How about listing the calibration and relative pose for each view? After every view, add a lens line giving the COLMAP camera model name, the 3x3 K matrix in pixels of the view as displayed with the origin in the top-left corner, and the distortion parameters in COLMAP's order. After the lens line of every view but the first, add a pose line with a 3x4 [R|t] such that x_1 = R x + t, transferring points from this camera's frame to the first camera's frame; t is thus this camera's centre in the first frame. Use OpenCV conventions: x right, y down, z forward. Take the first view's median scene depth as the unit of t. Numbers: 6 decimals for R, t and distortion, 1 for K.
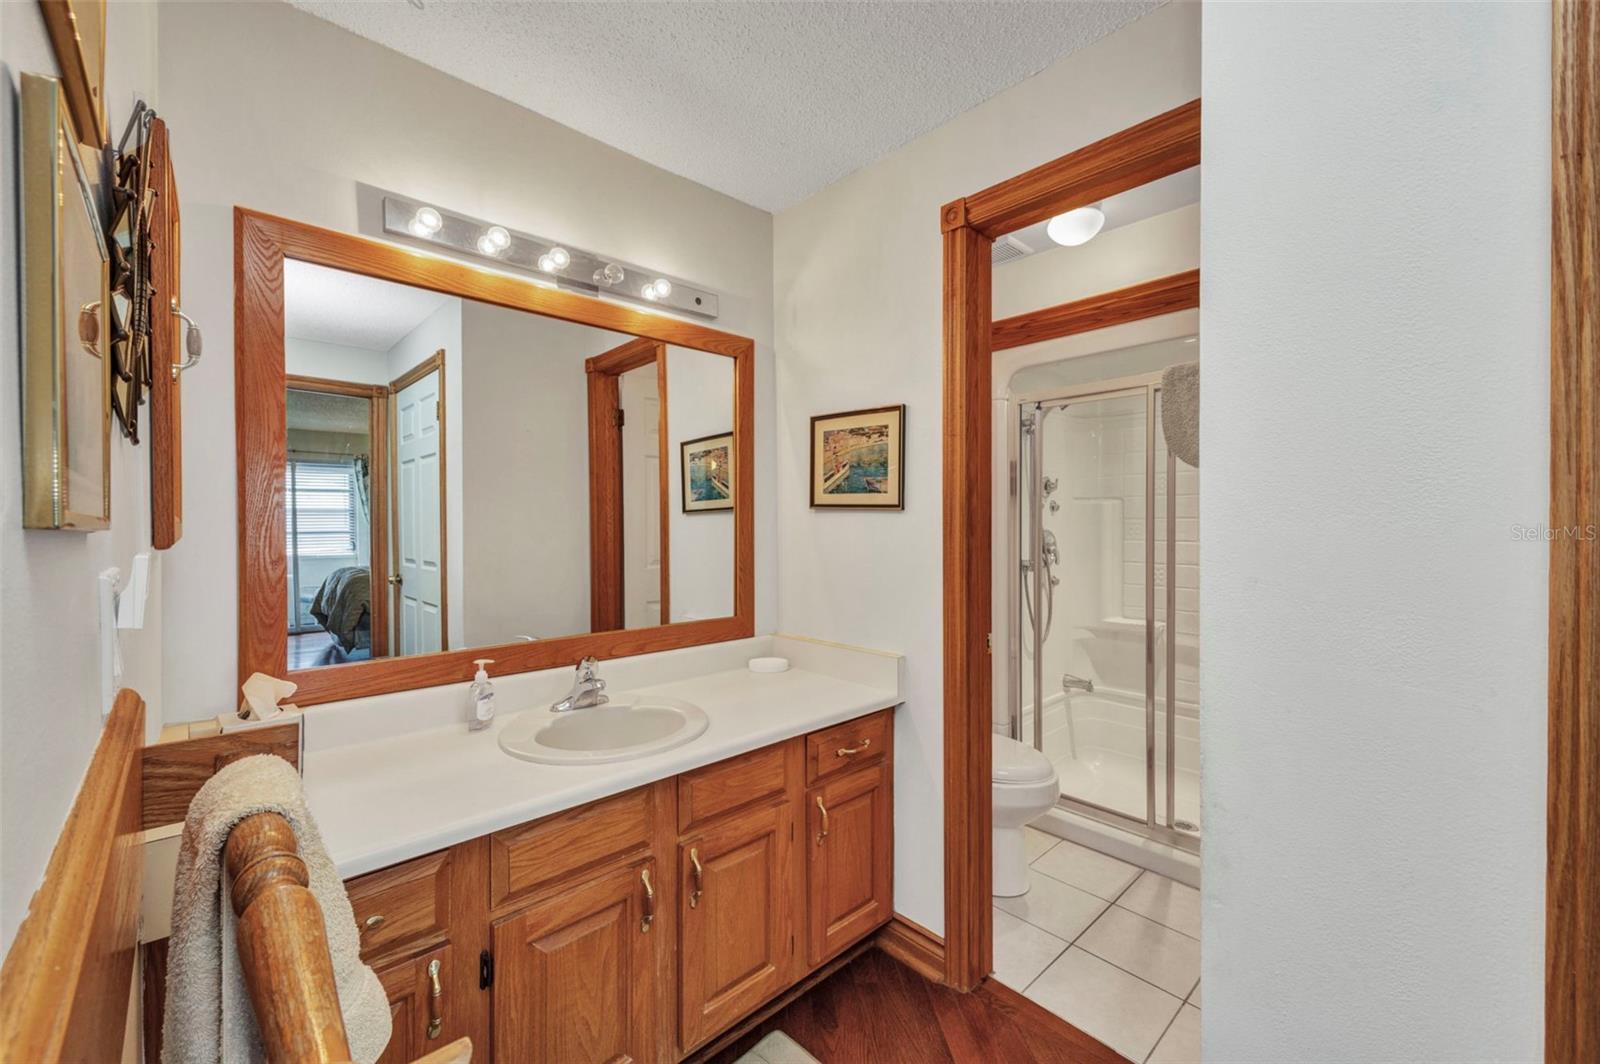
lens RADIAL K [[650.9, 0, 786.2], [0, 650.9, 524.1], [0, 0, 1]] dist [0.001808, 0.000036]
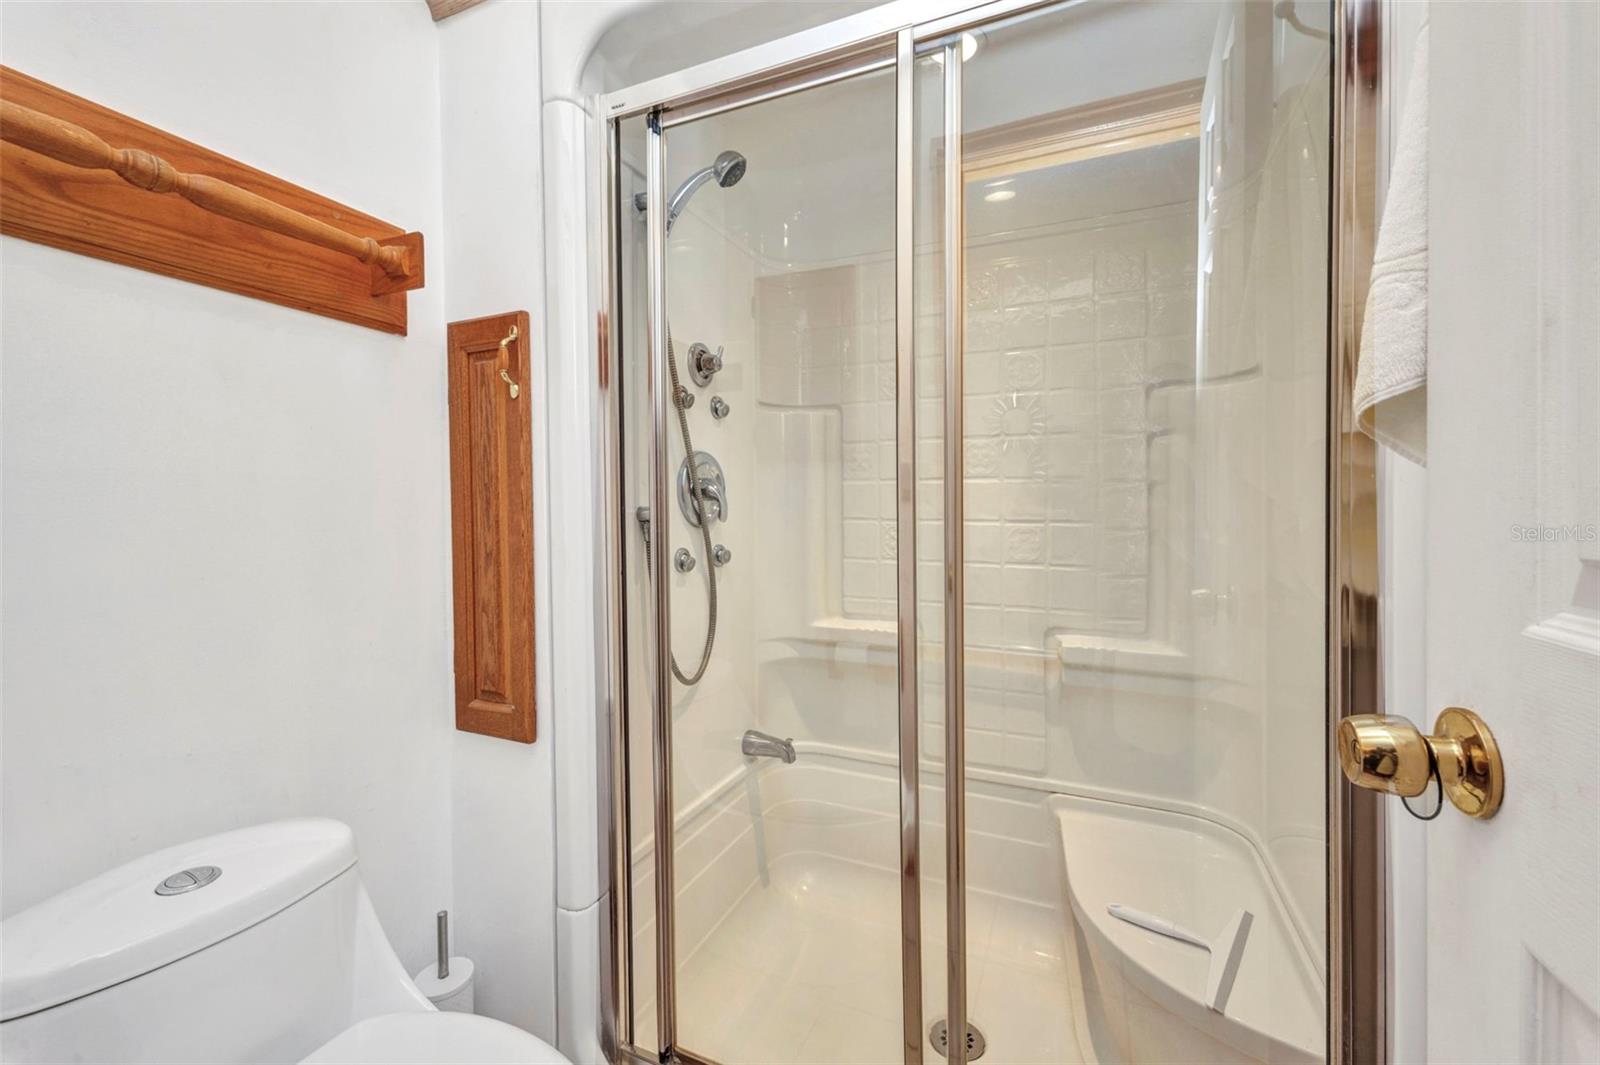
lens RADIAL K [[650.9, 0, 803.3], [0, 650.9, 527.8], [0, 0, 1]] dist [0.001808, 0.000036]
pose [[0.914203, -0.007731, 0.405184, 0.267120], [0.006568, 0.999969, 0.004260, 0.063737], [-0.405204, -0.001234, 0.914225, 0.514580]]
